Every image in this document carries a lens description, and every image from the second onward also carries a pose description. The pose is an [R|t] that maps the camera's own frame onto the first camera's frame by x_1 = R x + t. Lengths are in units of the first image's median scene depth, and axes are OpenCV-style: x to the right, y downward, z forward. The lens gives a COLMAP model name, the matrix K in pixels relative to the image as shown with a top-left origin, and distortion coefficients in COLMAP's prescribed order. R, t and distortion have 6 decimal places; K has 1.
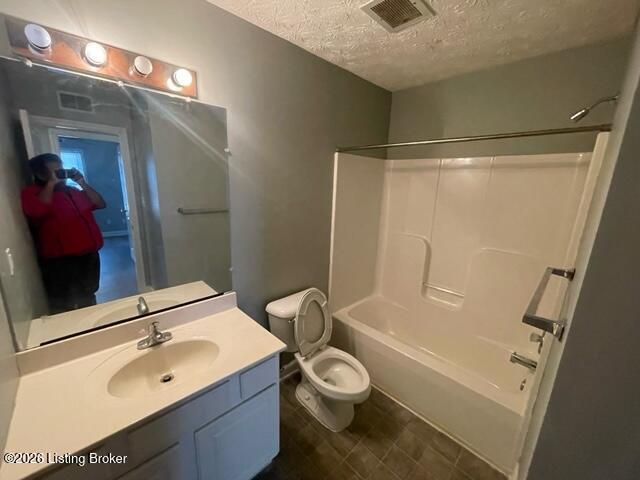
lens RADIAL K [[256.5, 0, 316.3], [0, 256.5, 241.0], [0, 0, 1]] dist [-0.001181, 0.000145]
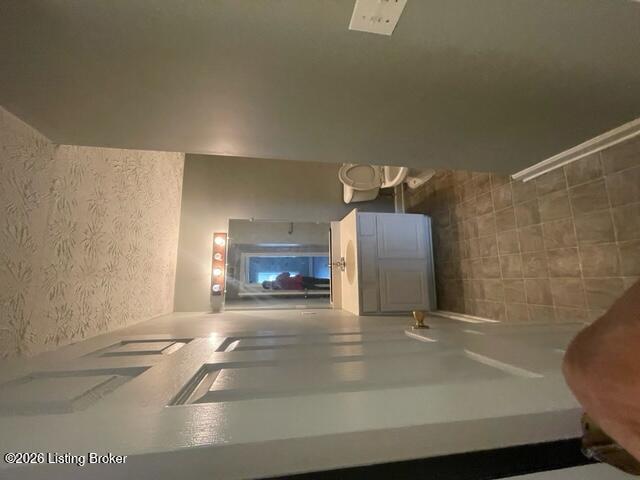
lens RADIAL K [[256.5, 0, 316.3], [0, 256.5, 241.0], [0, 0, 1]] dist [-0.001181, 0.000145]
pose [[0.070297, -0.823278, -0.563268, 0.496902], [0.992211, 0.115920, -0.045599, 0.177491], [0.102835, -0.555676, 0.825015, -0.459355]]
